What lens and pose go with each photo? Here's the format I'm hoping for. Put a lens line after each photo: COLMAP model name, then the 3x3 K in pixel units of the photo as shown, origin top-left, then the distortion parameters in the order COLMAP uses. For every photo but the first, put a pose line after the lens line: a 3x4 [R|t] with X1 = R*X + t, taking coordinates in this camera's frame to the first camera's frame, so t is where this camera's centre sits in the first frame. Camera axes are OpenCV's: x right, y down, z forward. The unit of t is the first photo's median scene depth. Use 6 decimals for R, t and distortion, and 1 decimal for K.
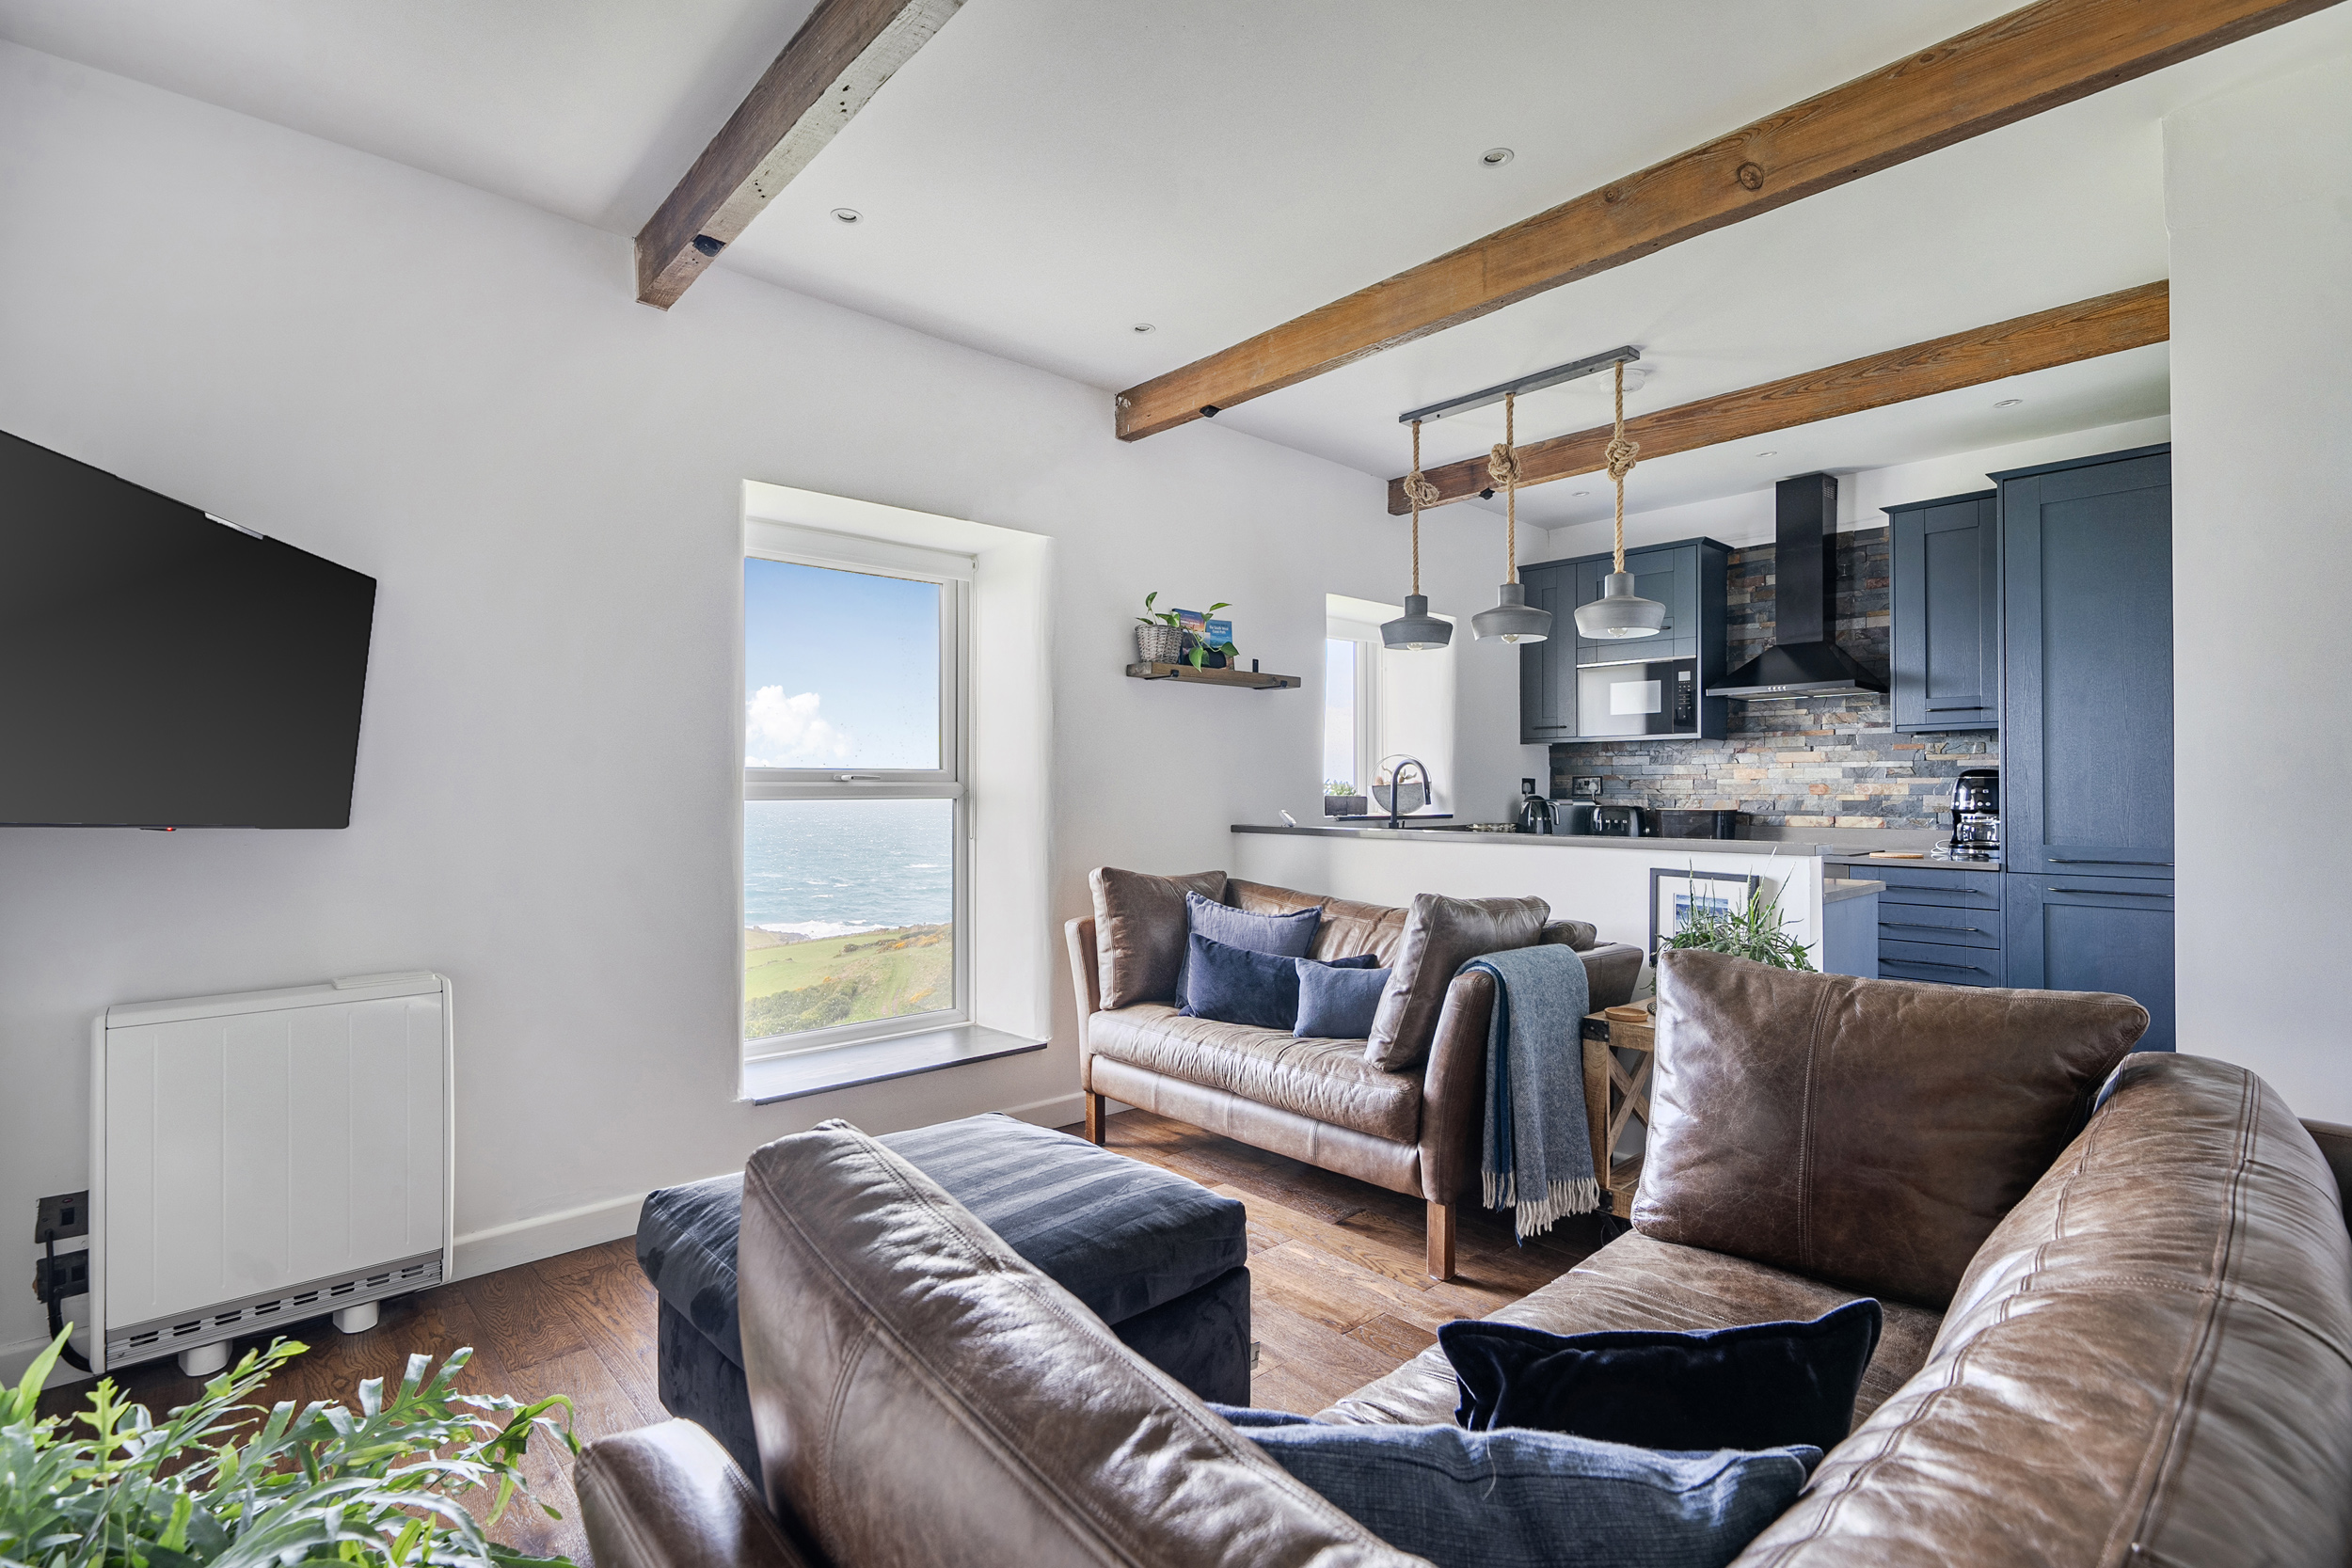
lens RADIAL K [[1091.9, 0, 1174.7], [0, 1091.9, 782.2], [0, 0, 1]] dist [-0.001009, -0.000541]
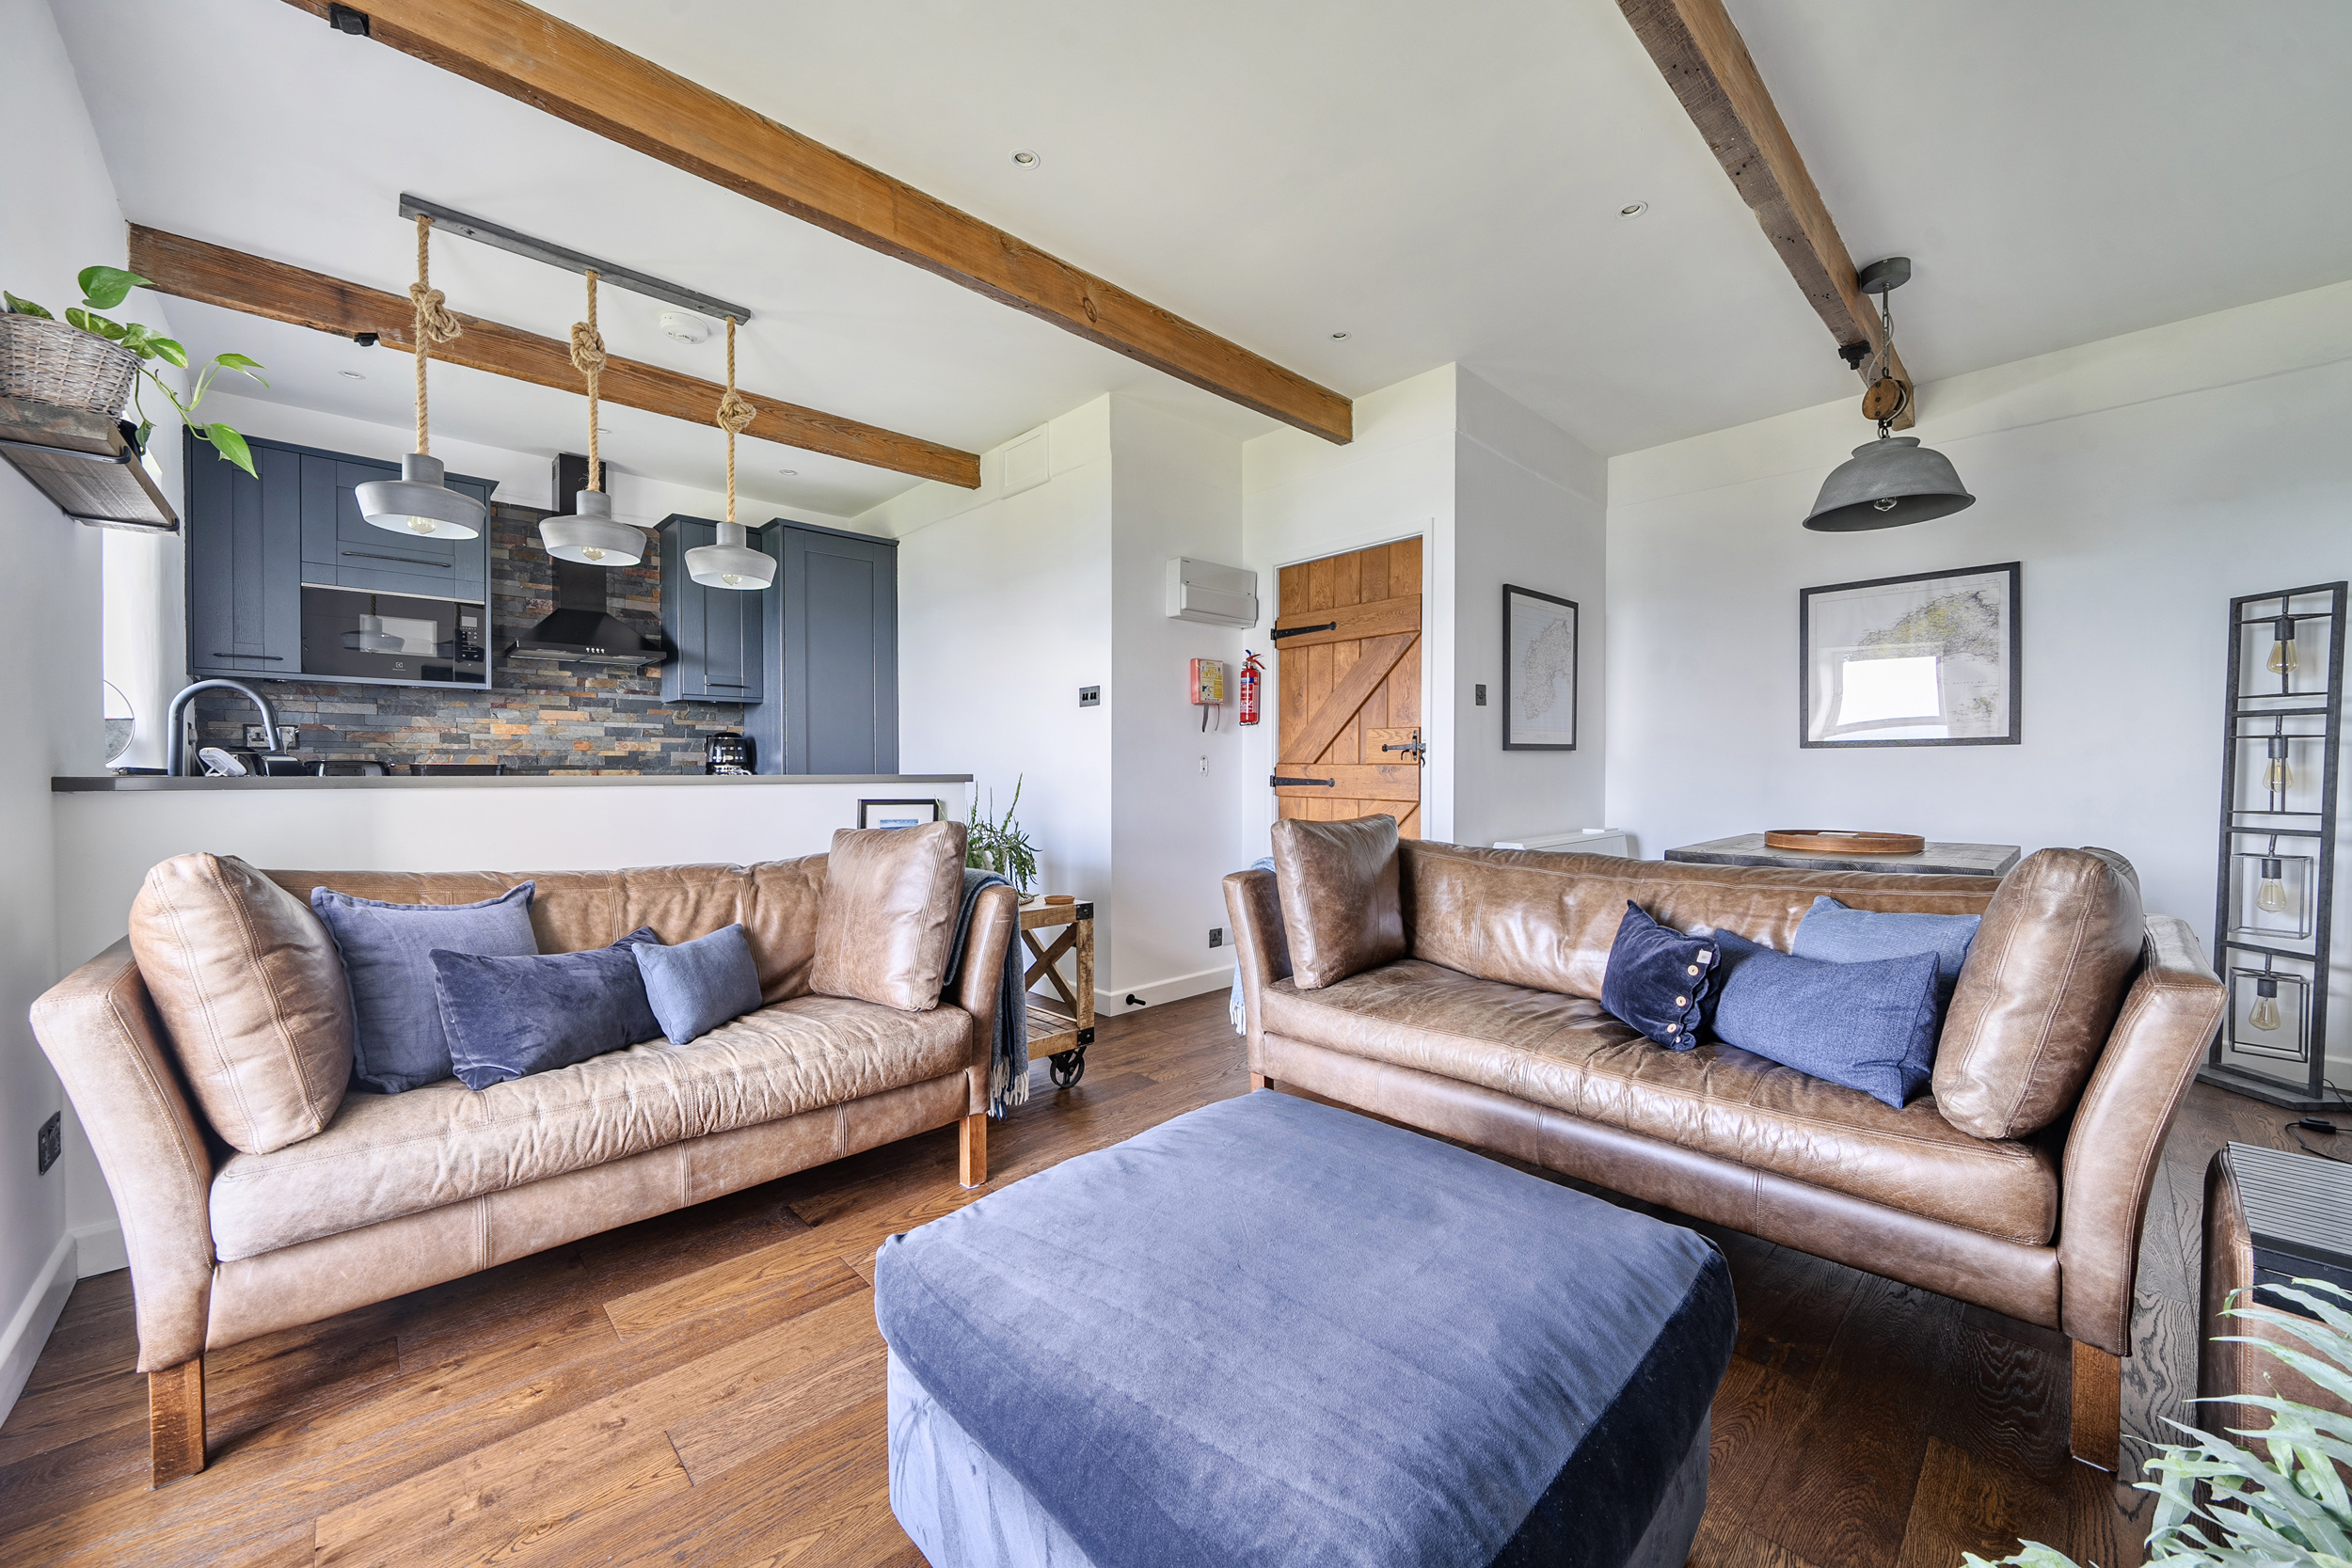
lens RADIAL K [[862.5, 0, 1157.4], [0, 862.5, 782.7], [0, 0, 1]] dist [-0.003803, -0.000045]
pose [[-0.006831, -0.014214, 0.999876, -0.342858], [-0.006520, 0.999878, 0.014169, 0.032963], [-0.999955, -0.006422, -0.006923, 0.493768]]
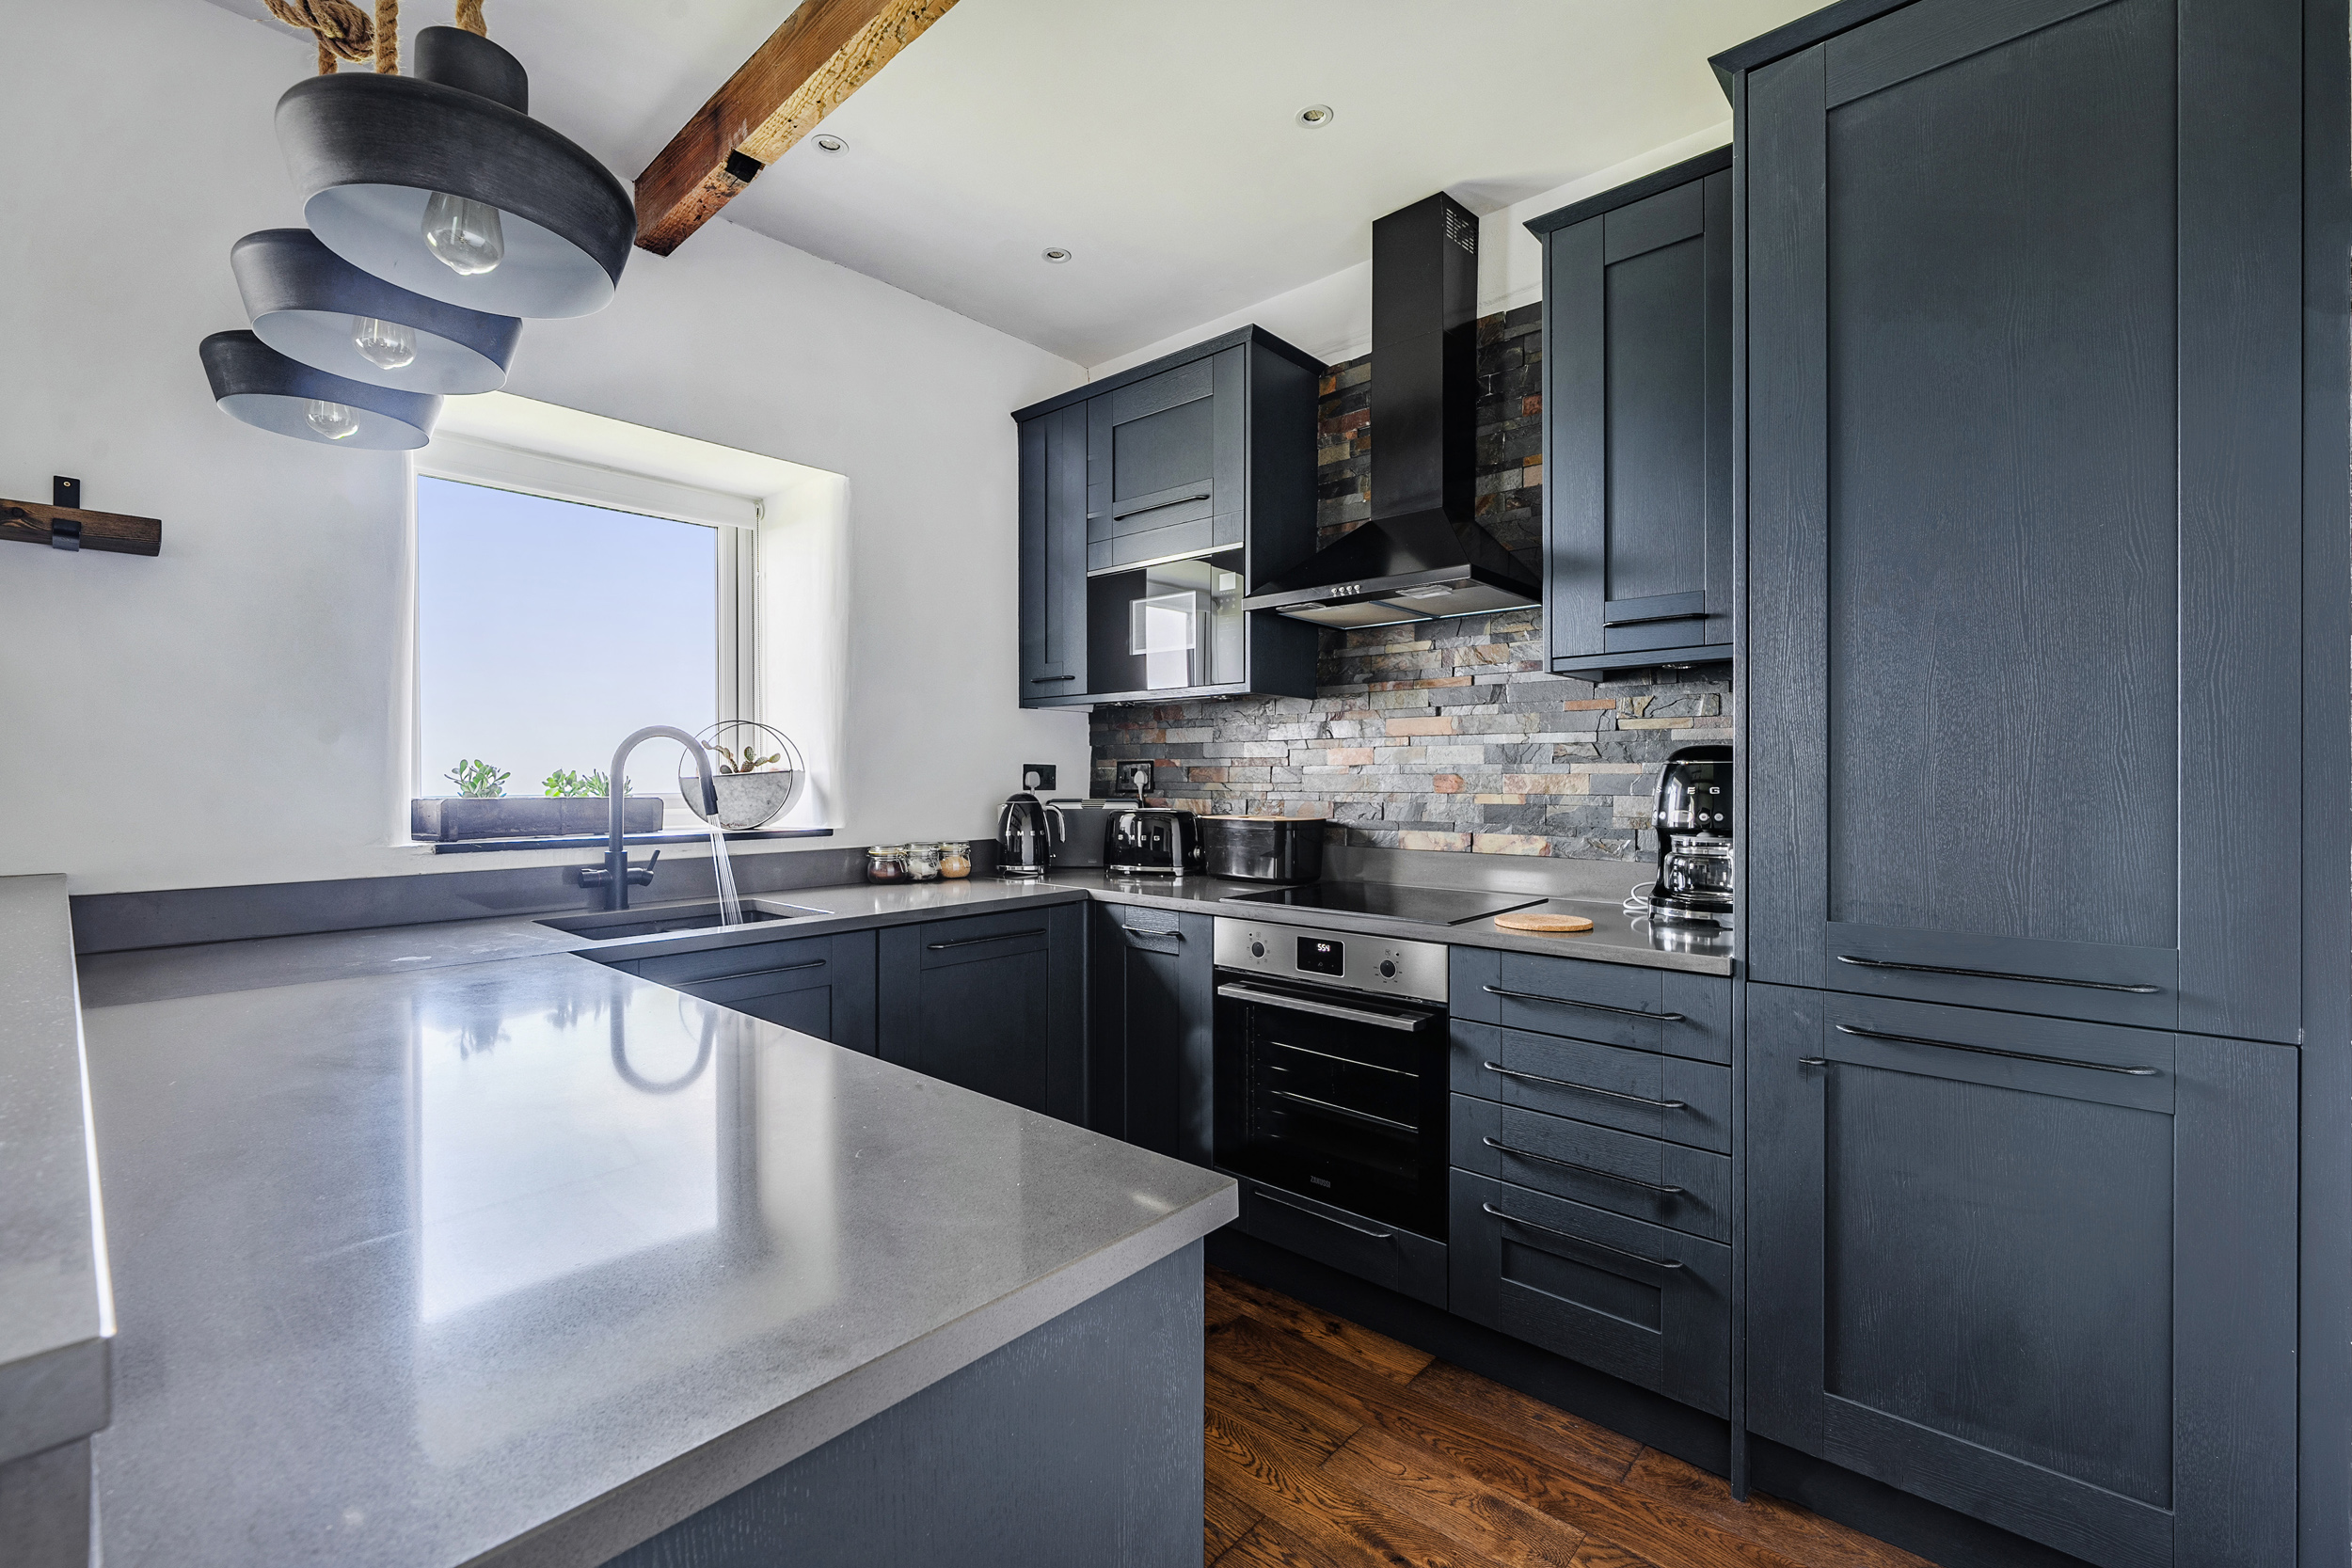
lens RADIAL K [[1014.3, 0, 1160.2], [0, 1014.3, 780.5], [0, 0, 1]] dist [-0.001219, 0.000008]
pose [[0.995619, -0.001136, 0.093492, 0.463807], [0.000062, 0.999934, 0.011489, -0.001379], [-0.093499, -0.011433, 0.995554, 0.584999]]
